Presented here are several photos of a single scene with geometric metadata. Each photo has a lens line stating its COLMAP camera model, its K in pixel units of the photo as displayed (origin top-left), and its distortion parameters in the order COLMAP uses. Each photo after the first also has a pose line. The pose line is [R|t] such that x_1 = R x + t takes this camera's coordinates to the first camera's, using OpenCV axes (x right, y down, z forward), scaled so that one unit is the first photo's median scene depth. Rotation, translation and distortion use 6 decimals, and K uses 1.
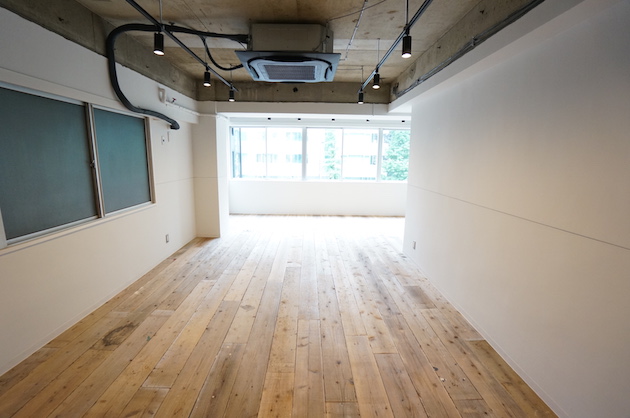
lens RADIAL K [[277.8, 0, 310.8], [0, 277.8, 204.9], [0, 0, 1]] dist [-0.065542, 0.024150]
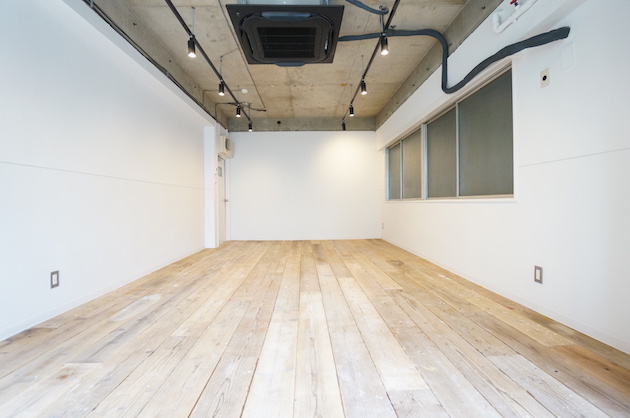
lens RADIAL K [[277.8, 0, 310.8], [0, 277.8, 204.9], [0, 0, 1]] dist [-0.065542, 0.024150]
pose [[-0.999661, -0.006502, -0.025210, -0.117597], [-0.010790, 0.984704, 0.173900, -0.107544], [0.023693, 0.174113, -0.984441, 1.860196]]
